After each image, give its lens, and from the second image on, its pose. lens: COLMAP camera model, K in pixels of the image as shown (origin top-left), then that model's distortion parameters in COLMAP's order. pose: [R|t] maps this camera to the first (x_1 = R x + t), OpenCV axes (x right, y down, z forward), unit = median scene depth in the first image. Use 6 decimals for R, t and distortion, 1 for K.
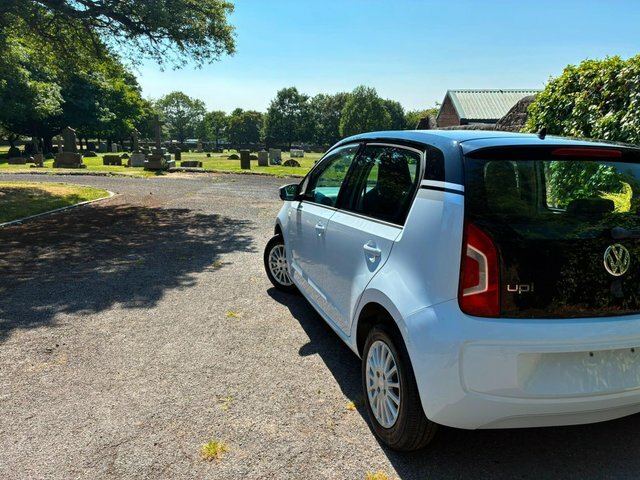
lens RADIAL K [[492.1, 0, 317.0], [0, 492.1, 236.7], [0, 0, 1]] dist [0.042049, -0.054315]
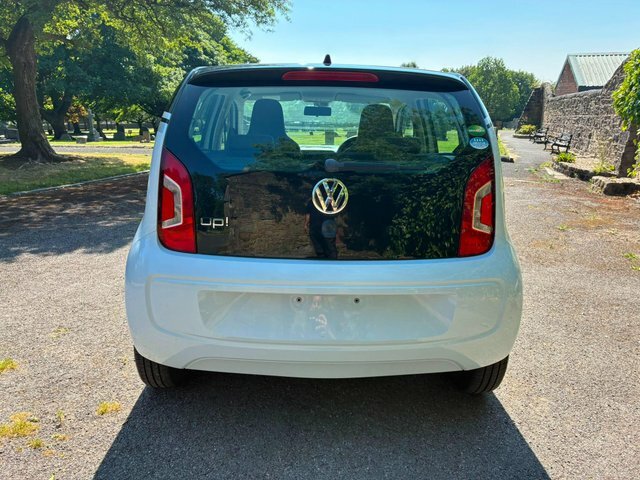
lens RADIAL K [[489.2, 0, 312.7], [0, 489.2, 239.4], [0, 0, 1]] dist [0.046897, -0.057941]
pose [[0.966521, 0.045190, -0.252577, 0.169655], [-0.033616, 0.998186, 0.049955, 0.017223], [0.254376, -0.039792, 0.966286, 0.030942]]
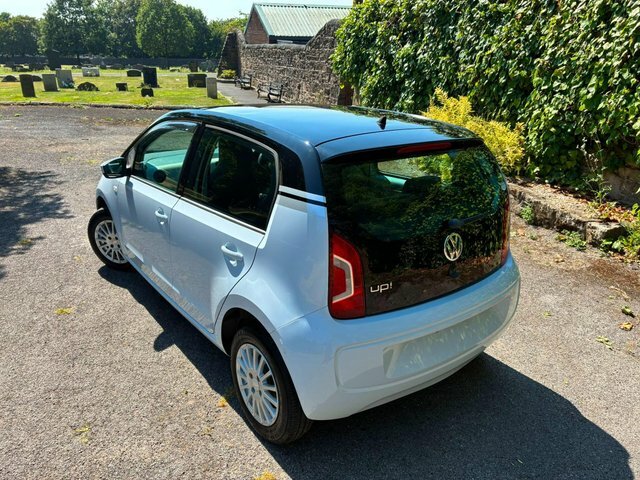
lens RADIAL K [[490.5, 0, 317.6], [0, 490.5, 233.7], [0, 0, 1]] dist [0.064109, -0.086302]
pose [[0.930848, -0.127109, 0.342585, -0.014456], [0.070118, 0.982259, 0.173927, -0.042686], [-0.358615, -0.137878, 0.923247, 0.015465]]
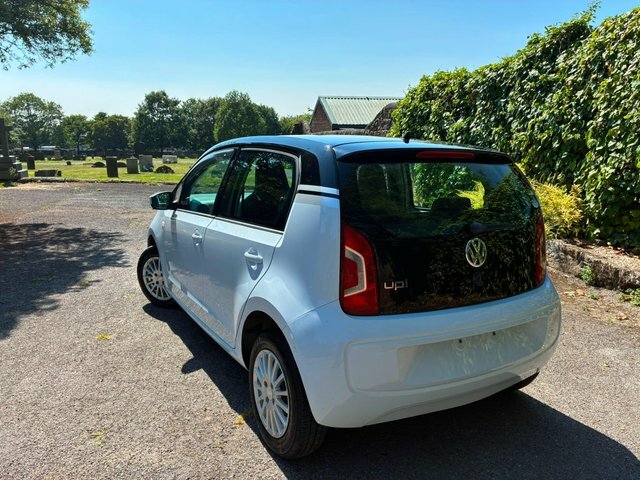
lens RADIAL K [[492.7, 0, 319.2], [0, 492.7, 235.0], [0, 0, 1]] dist [0.044550, -0.054260]
pose [[0.969004, -0.053433, 0.241197, 0.001434], [0.056689, 0.998370, -0.006575, -0.000813], [-0.240452, 0.020044, 0.970454, 0.004680]]
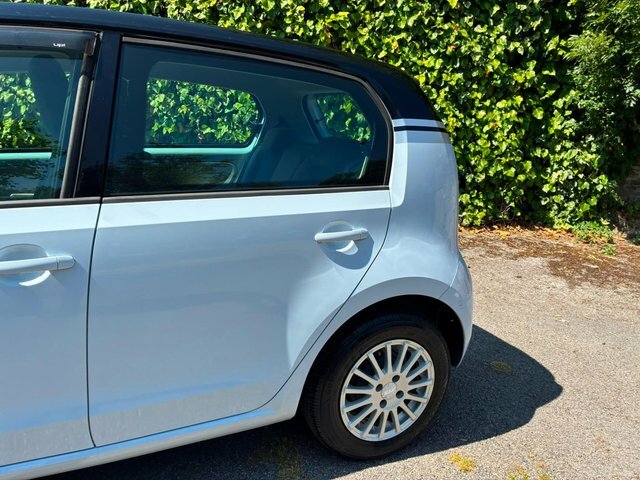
lens RADIAL K [[492.7, 0, 319.2], [0, 492.7, 235.0], [0, 0, 1]] dist [0.044550, -0.054260]
pose [[-0.139382, -0.275651, 0.951099, -0.128292], [0.107838, 0.950537, 0.291292, -0.042282], [-0.984349, 0.143165, -0.102762, 0.283236]]
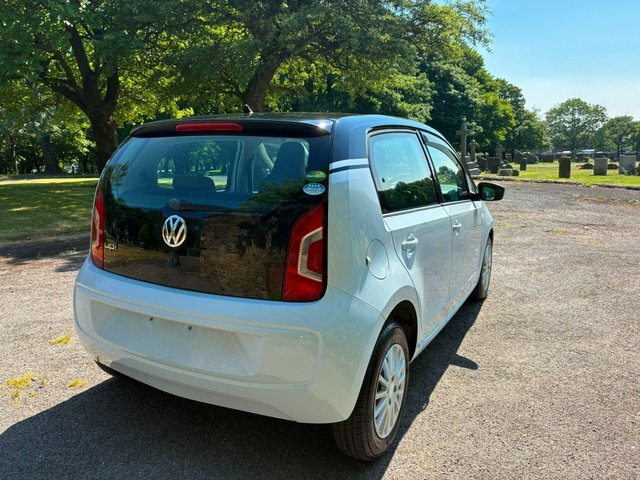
lens RADIAL K [[486.8, 0, 309.3], [0, 486.8, 239.5], [0, 0, 1]] dist [0.035198, -0.043658]
pose [[0.711273, 0.095729, -0.696367, 0.316295], [-0.108910, 0.993728, 0.025366, 0.001611], [0.694427, 0.057799, 0.717238, 0.103715]]
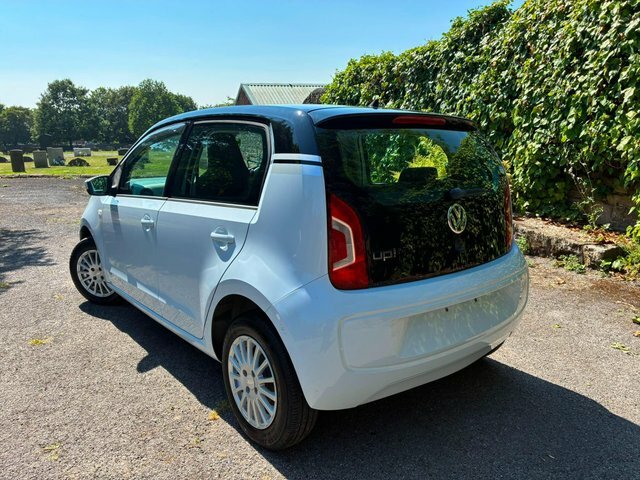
lens RADIAL K [[491.8, 0, 322.4], [0, 491.8, 232.6], [0, 0, 1]] dist [0.042386, -0.045480]
pose [[0.916030, -0.106604, 0.386684, -0.017065], [0.106199, 0.994091, 0.022479, 0.004623], [-0.386795, 0.020474, 0.921938, 0.027042]]
